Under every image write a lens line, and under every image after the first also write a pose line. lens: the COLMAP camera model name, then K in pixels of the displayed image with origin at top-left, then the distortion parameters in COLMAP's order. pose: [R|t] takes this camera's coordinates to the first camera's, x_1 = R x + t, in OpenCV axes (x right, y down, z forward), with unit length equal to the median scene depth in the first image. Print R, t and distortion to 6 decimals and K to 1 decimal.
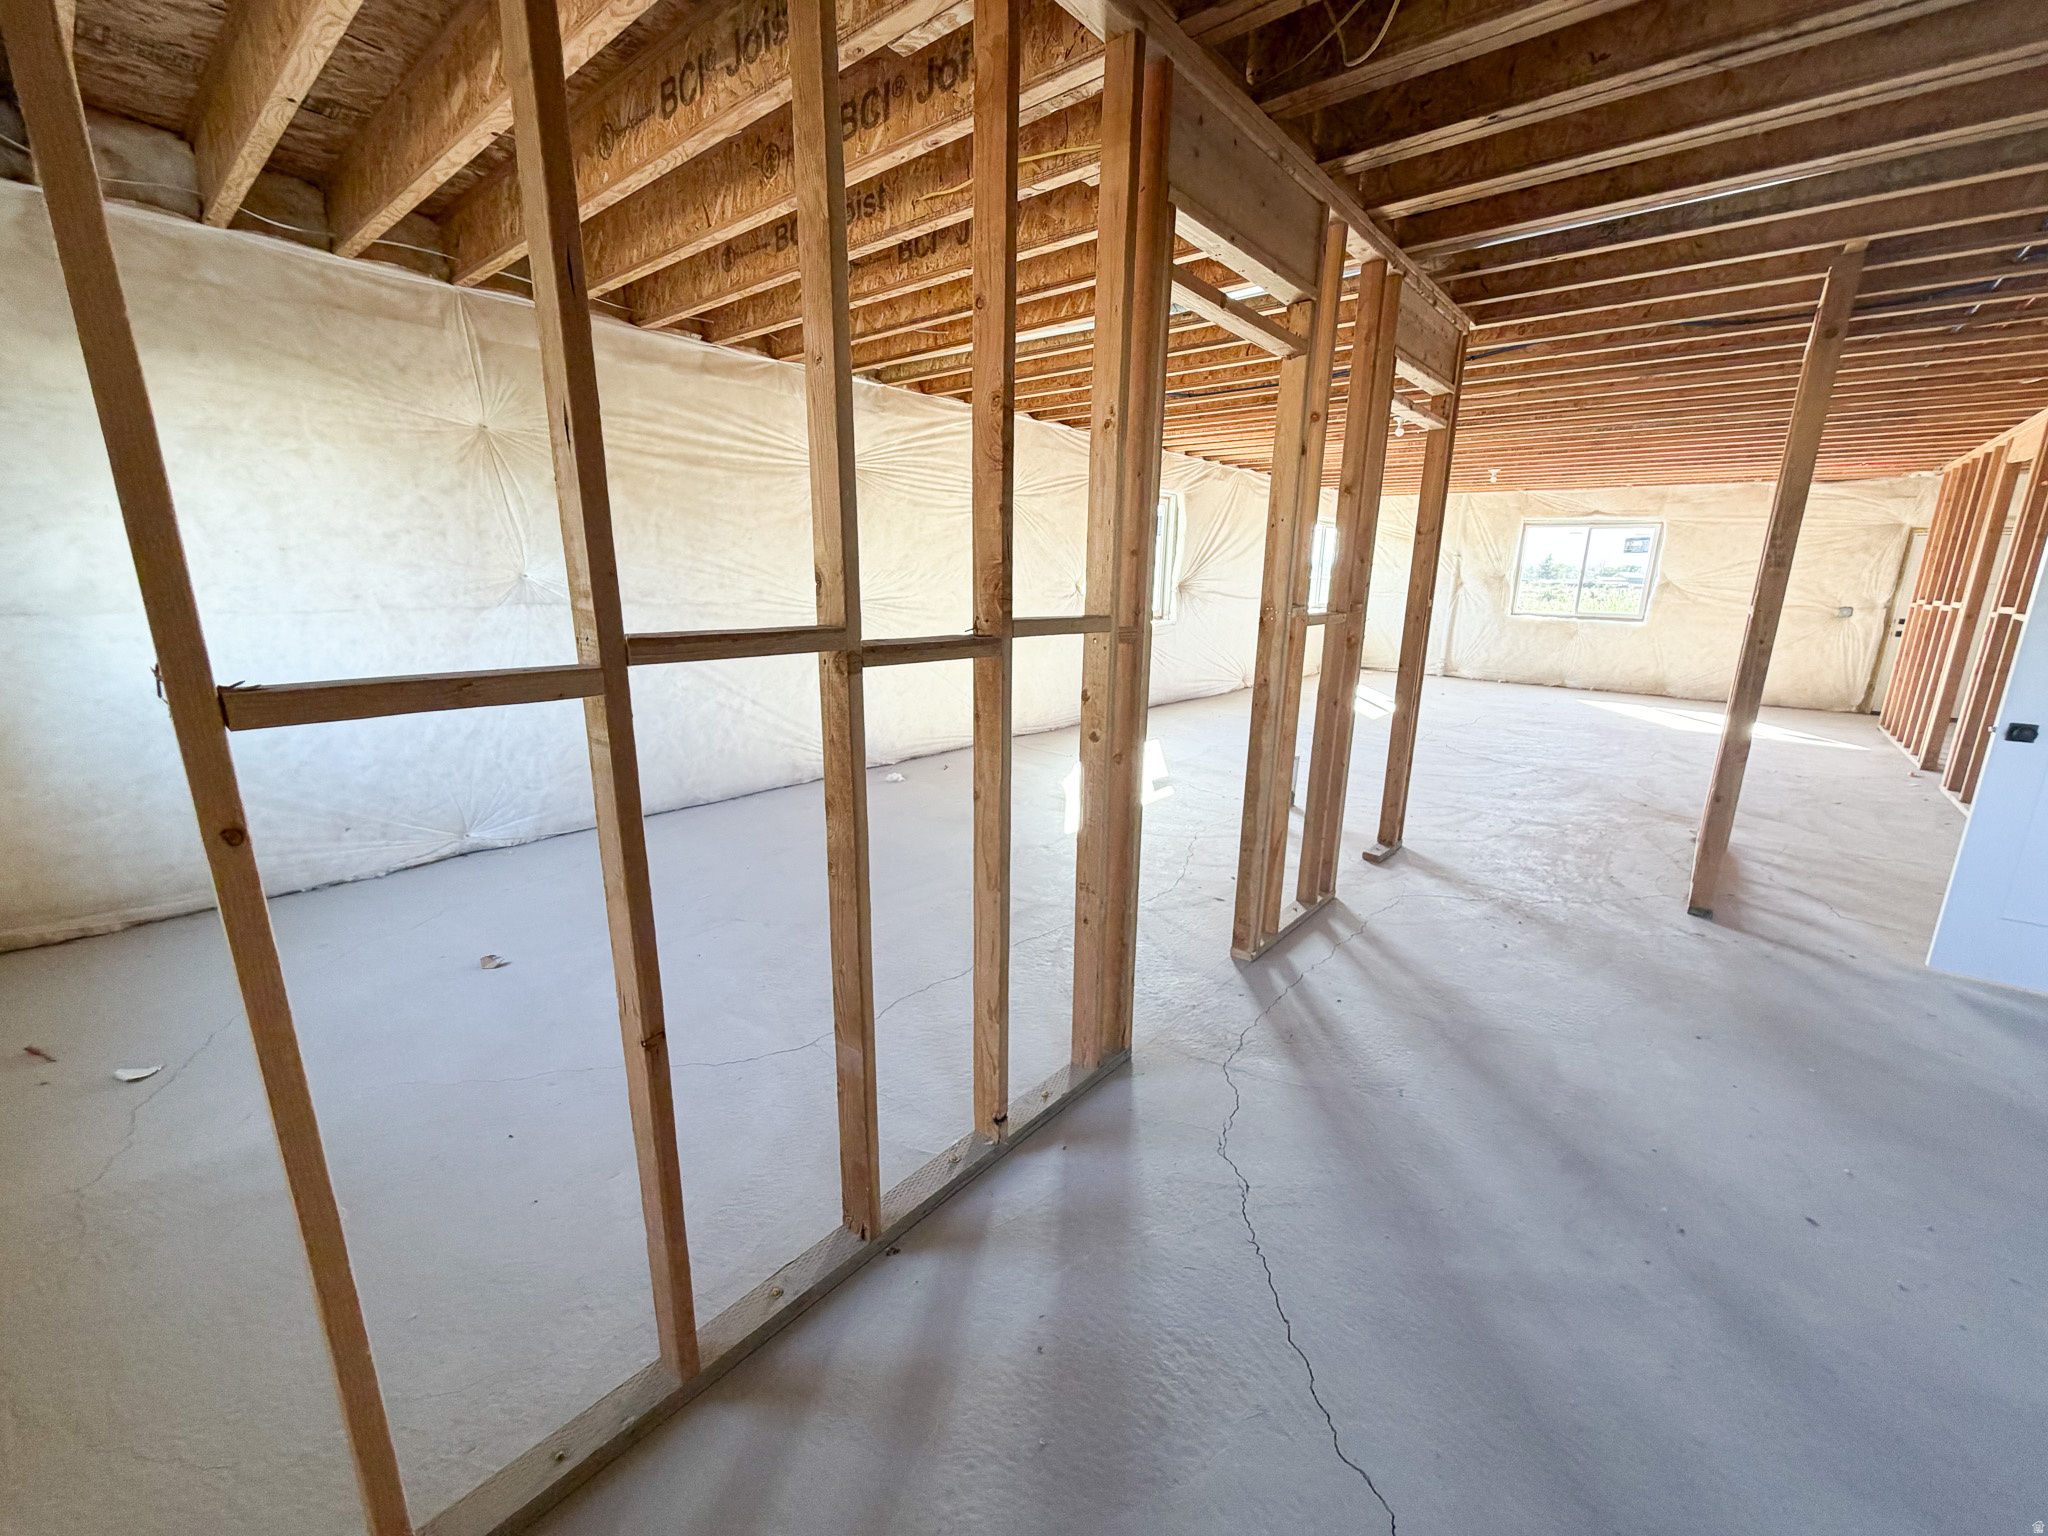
lens RADIAL K [[833.5, 0, 1024.0], [0, 833.5, 768.0], [0, 0, 1]] dist [0.000066, 0.000257]
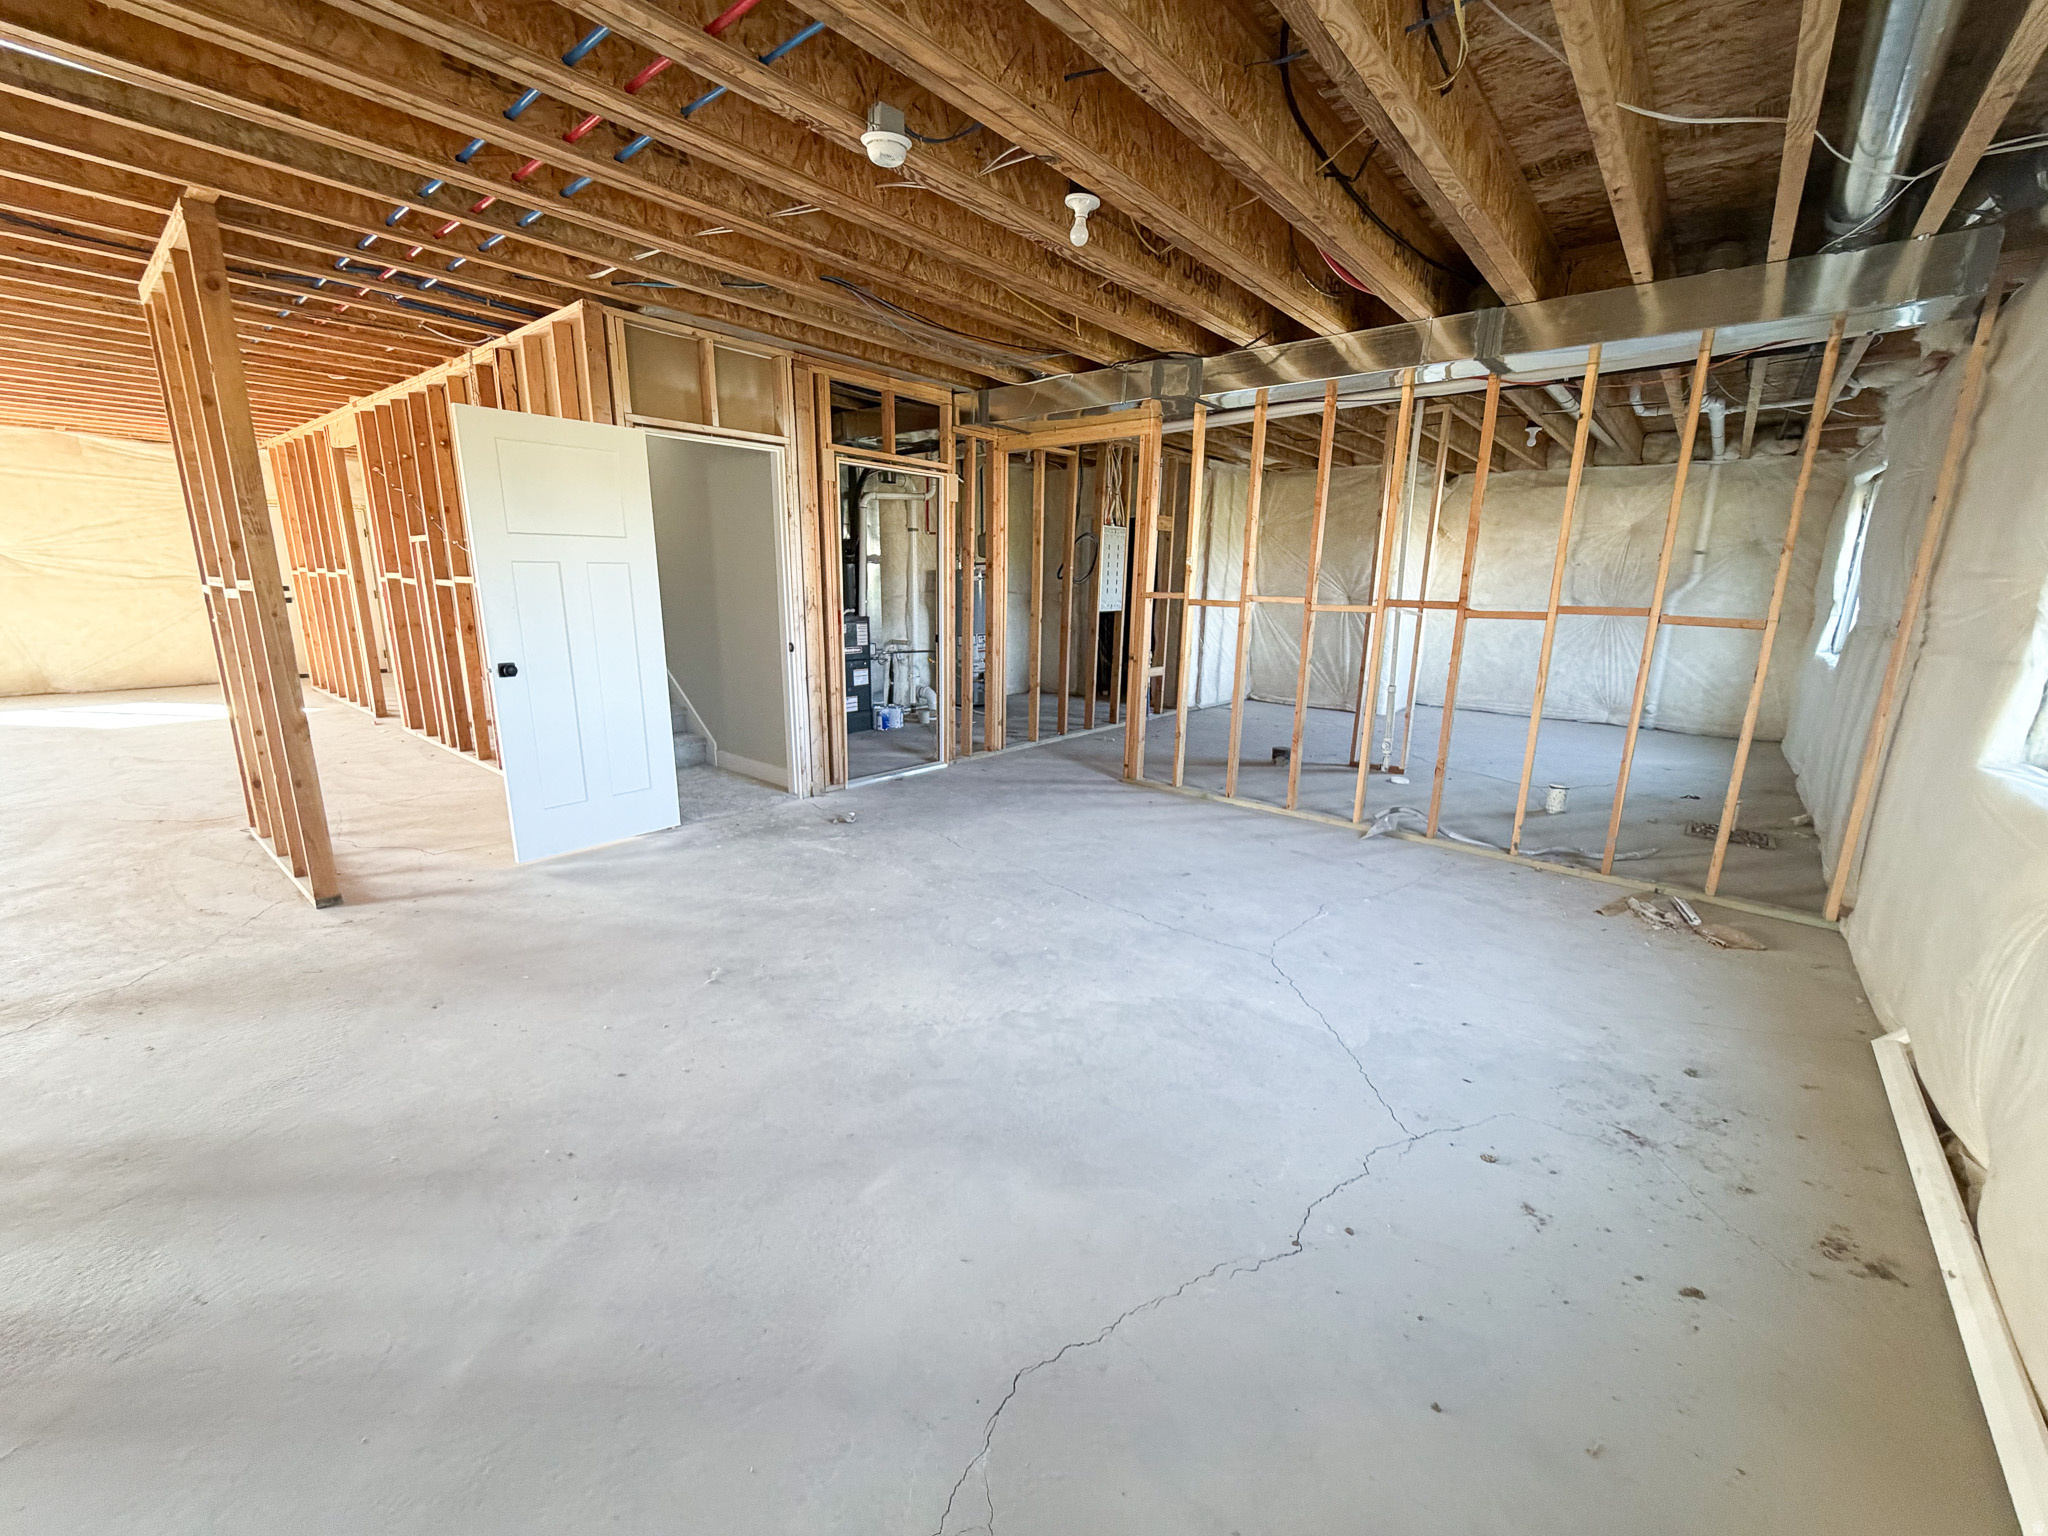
lens RADIAL K [[833.5, 0, 1024.0], [0, 833.5, 768.0], [0, 0, 1]] dist [0.000066, 0.000257]
pose [[-0.024043, -0.246689, 0.968796, -0.091393], [0.211703, 0.945842, 0.246098, -0.037841], [-0.977038, 0.211015, 0.029484, 0.169894]]
